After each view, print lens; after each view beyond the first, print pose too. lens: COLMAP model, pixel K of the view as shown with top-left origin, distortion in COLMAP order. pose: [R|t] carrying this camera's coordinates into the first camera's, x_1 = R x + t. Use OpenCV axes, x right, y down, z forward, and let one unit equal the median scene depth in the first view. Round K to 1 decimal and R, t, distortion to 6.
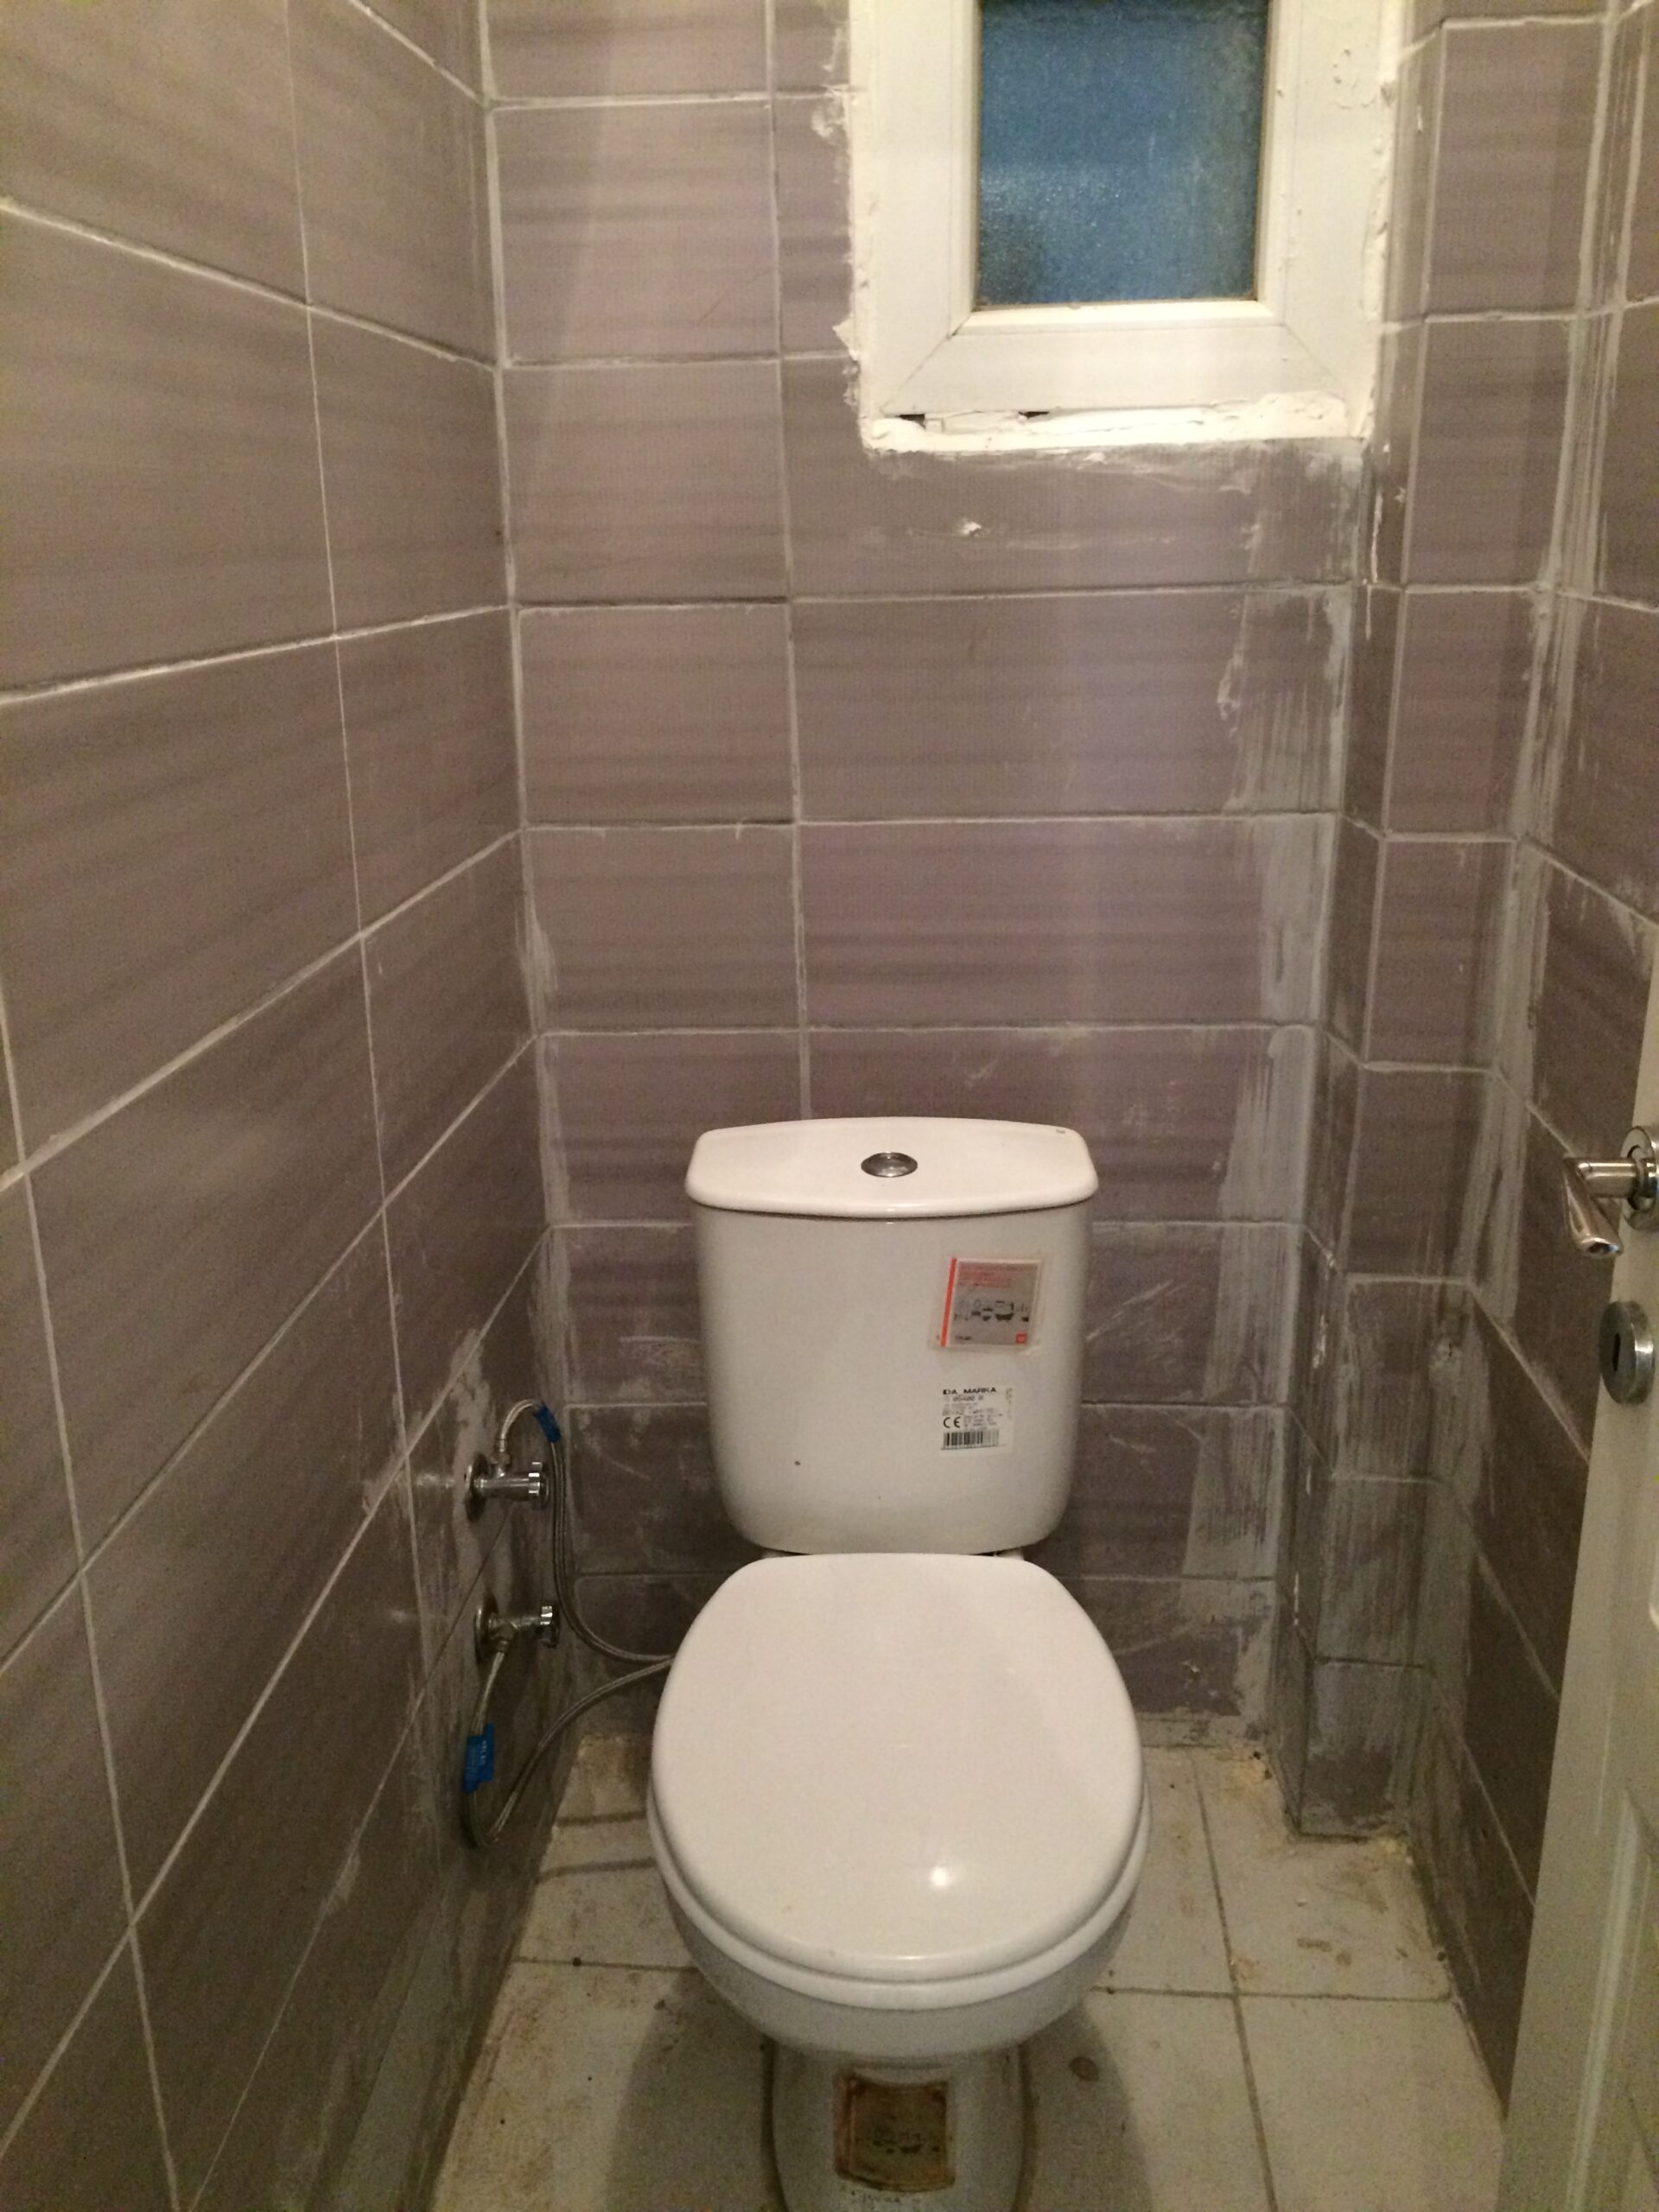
lens RADIAL K [[1870.7, 0, 819.2], [0, 1870.7, 1099.3], [0, 0, 1]] dist [0.051625, -0.007444]
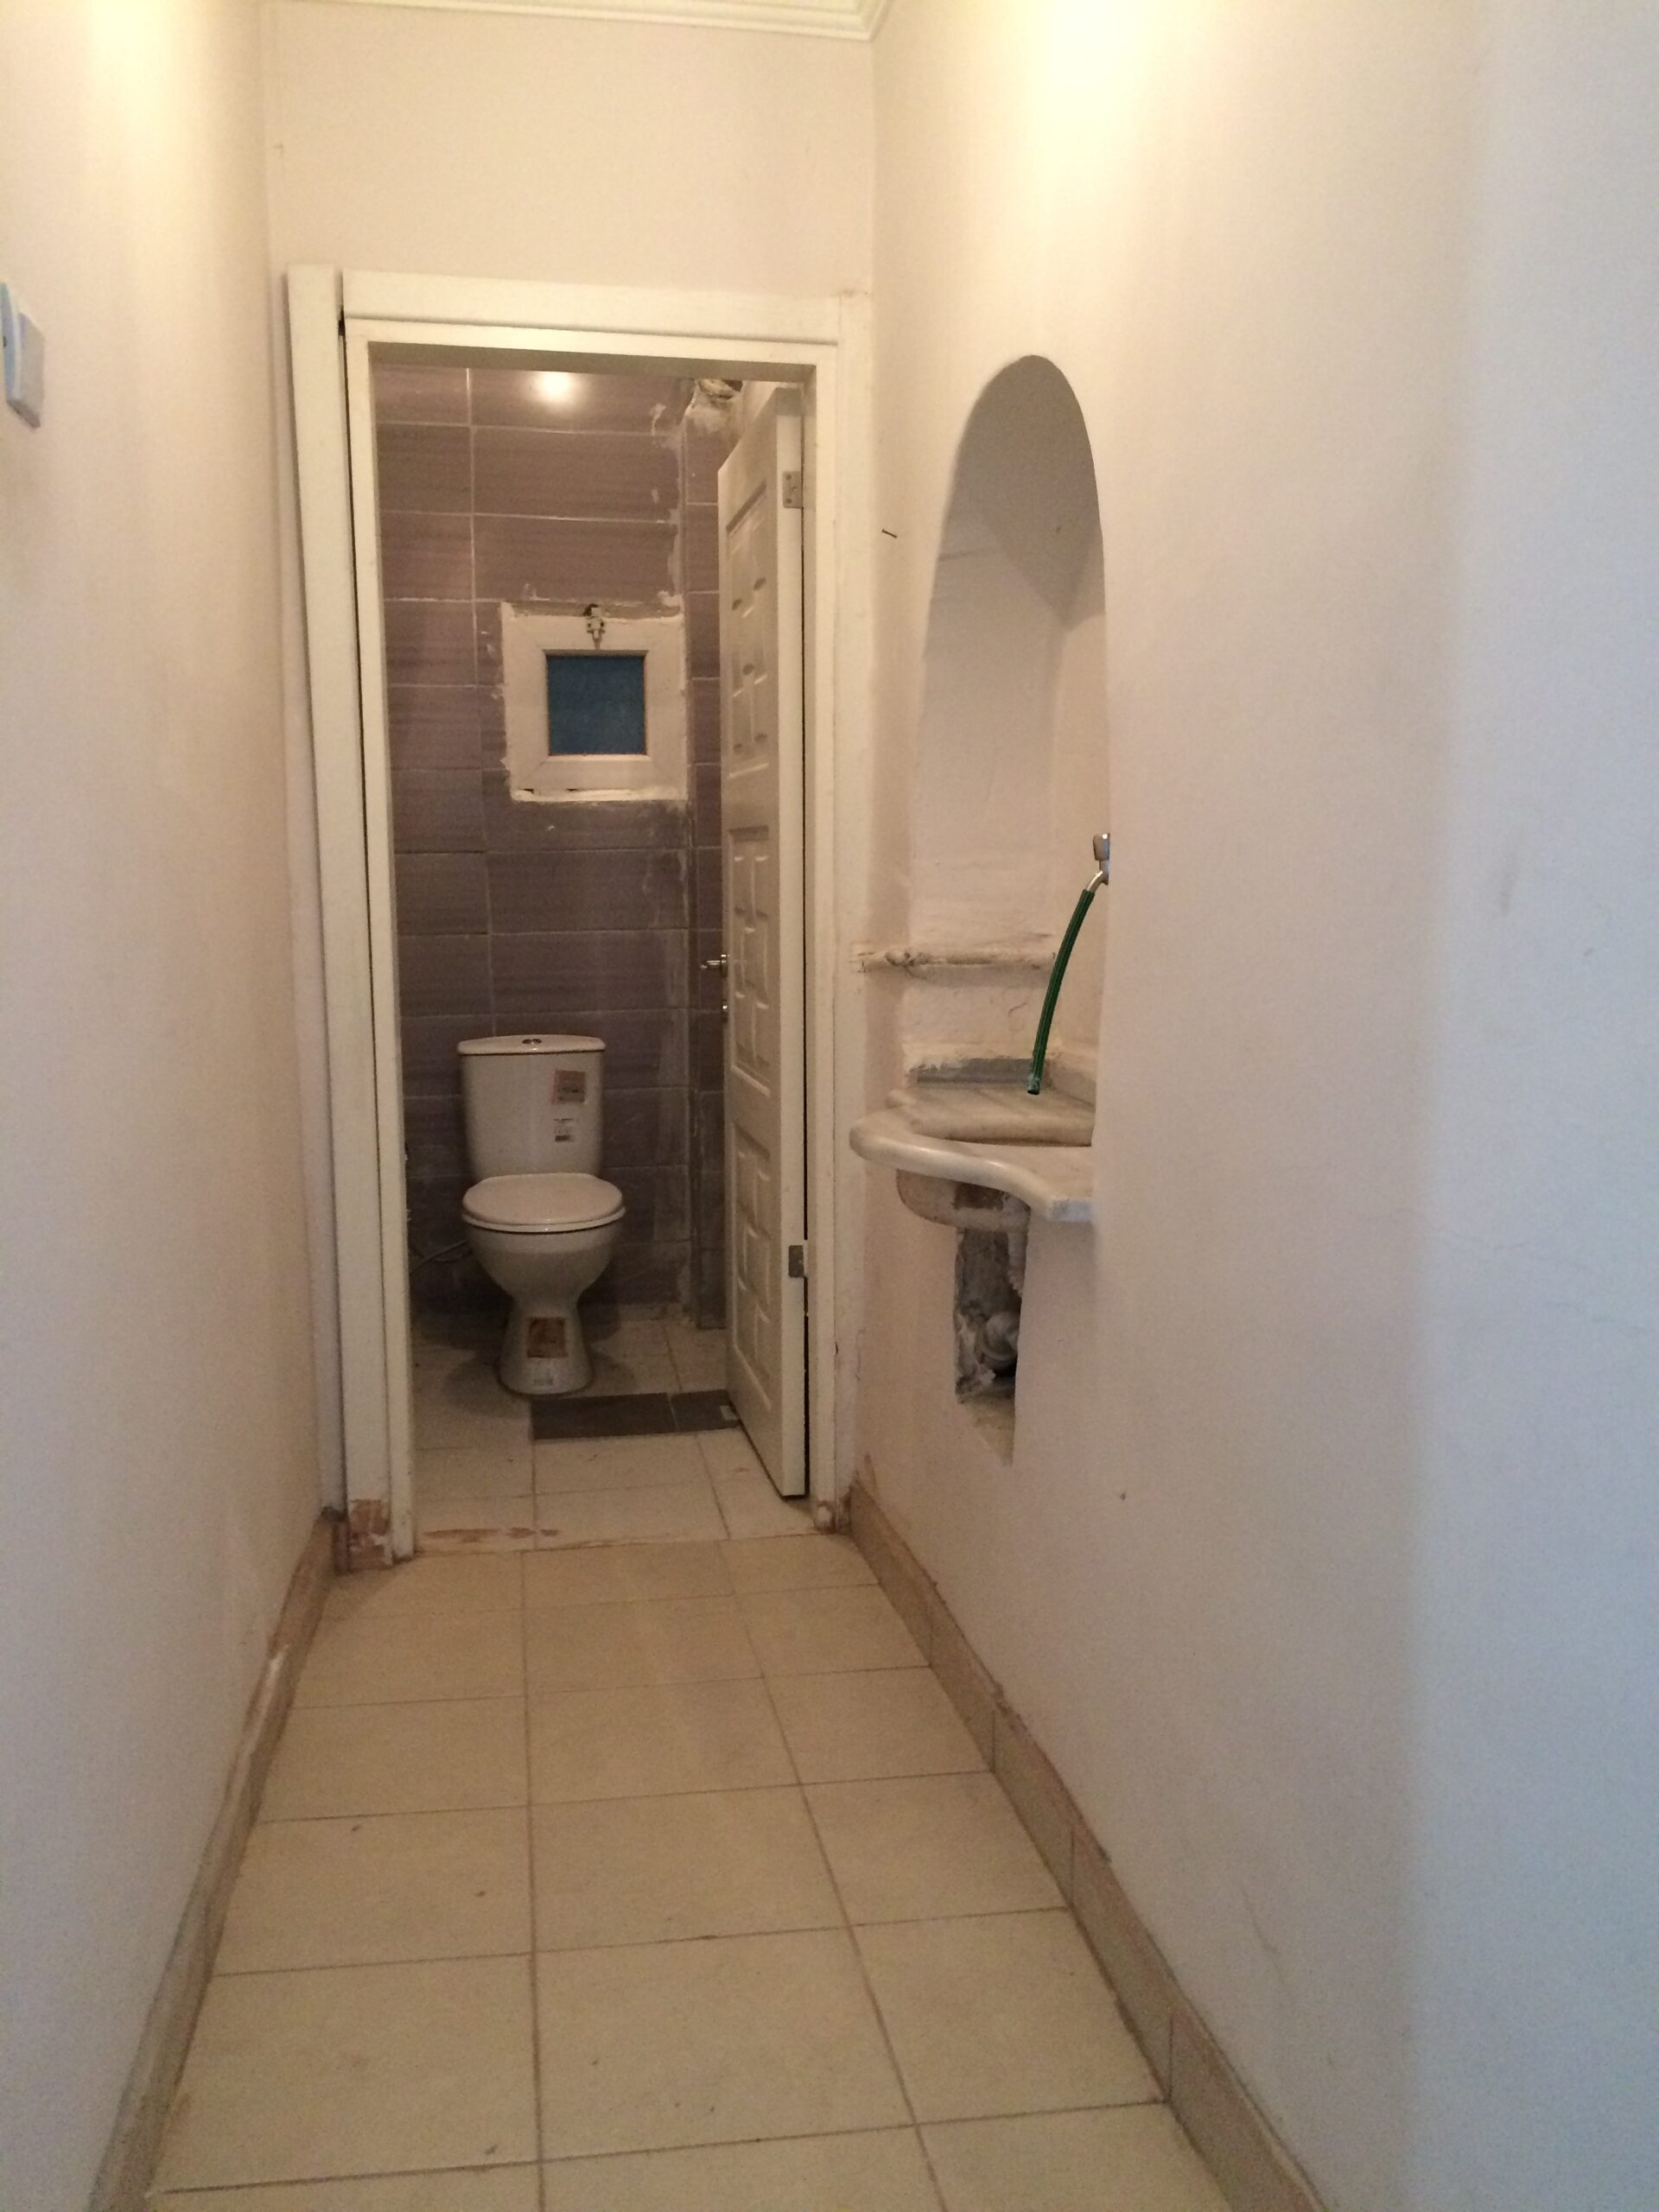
lens RADIAL K [[1870.7, 0, 827.7], [0, 1870.7, 1116.9], [0, 0, 1]] dist [0.051625, -0.007444]
pose [[0.972916, -0.022875, 0.230023, -0.171868], [0.061234, 0.985047, -0.161038, 0.597318], [-0.222900, 0.170762, 0.959769, -1.704563]]
